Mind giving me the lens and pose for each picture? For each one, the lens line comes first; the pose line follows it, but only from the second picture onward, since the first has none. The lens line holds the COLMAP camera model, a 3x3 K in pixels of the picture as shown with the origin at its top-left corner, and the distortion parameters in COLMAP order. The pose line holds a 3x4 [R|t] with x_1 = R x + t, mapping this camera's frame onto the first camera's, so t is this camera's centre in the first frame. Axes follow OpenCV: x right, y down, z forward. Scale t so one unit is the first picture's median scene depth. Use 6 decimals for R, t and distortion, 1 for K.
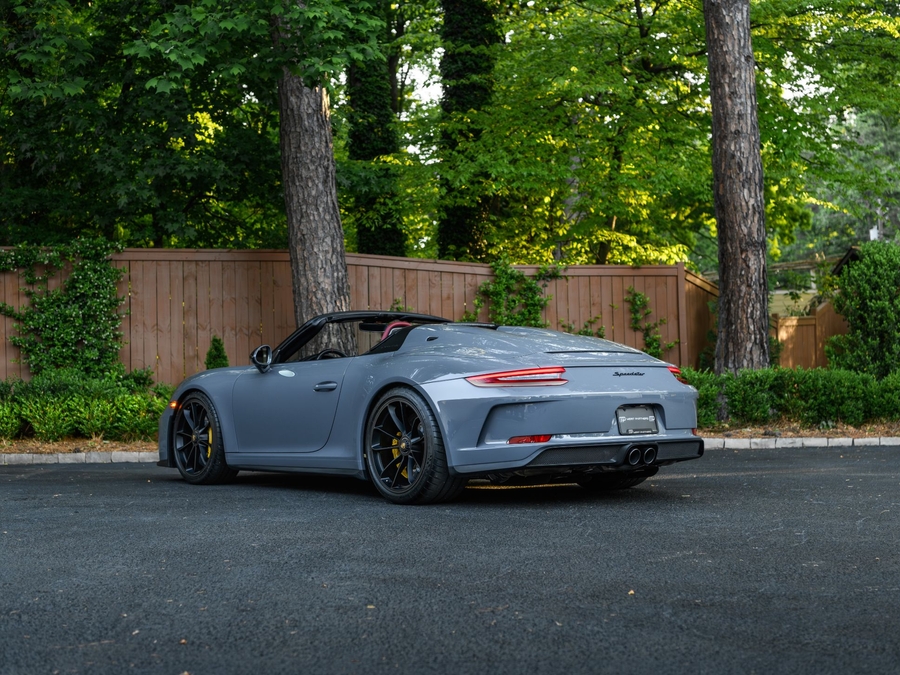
lens RADIAL K [[1425.2, 0, 475.0], [0, 1425.2, 341.4], [0, 0, 1]] dist [0.007057, 0.014601]
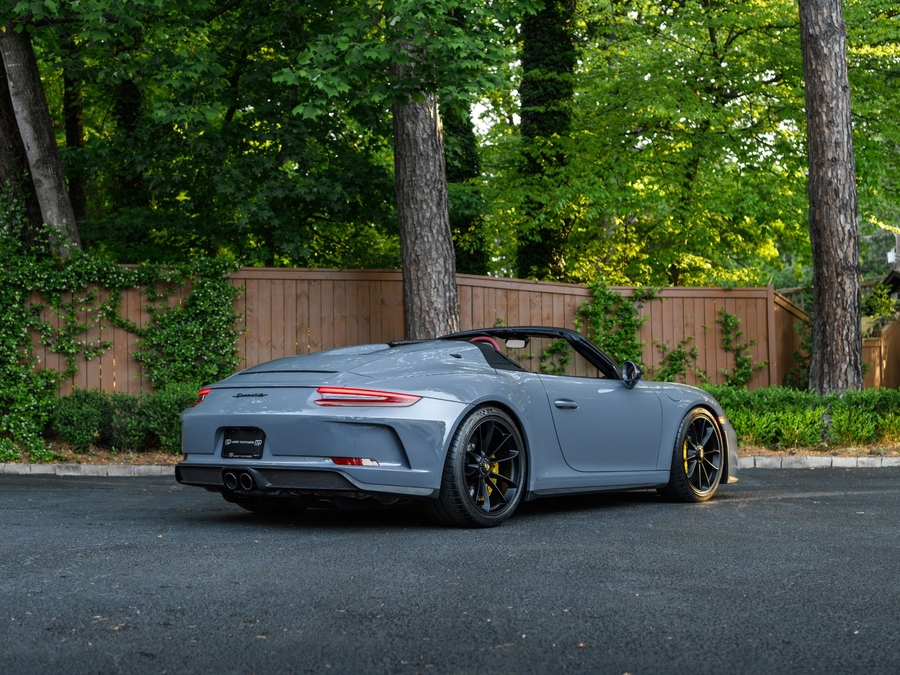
lens RADIAL K [[1402.2, 0, 486.0], [0, 1402.2, 334.7], [0, 0, 1]] dist [0.000850, 0.025315]
pose [[0.999952, 0.008925, -0.004087, -0.062629], [-0.008993, 0.999818, -0.016806, -0.000927], [0.003936, 0.016842, 0.999850, -0.013071]]
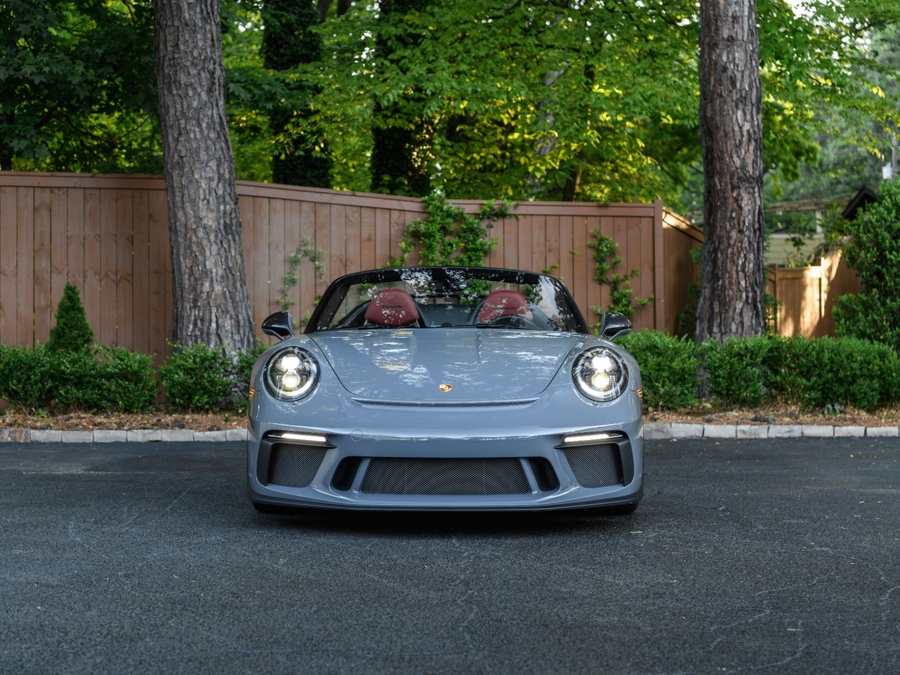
lens RADIAL K [[1568.6, 0, 464.3], [0, 1568.6, 336.8], [0, 0, 1]] dist [0.013541, -0.041119]
pose [[0.999764, 0.017587, 0.012744, 0.026151], [-0.018016, 0.999246, 0.034385, -0.007239], [-0.012130, -0.034607, 0.999327, 0.115511]]
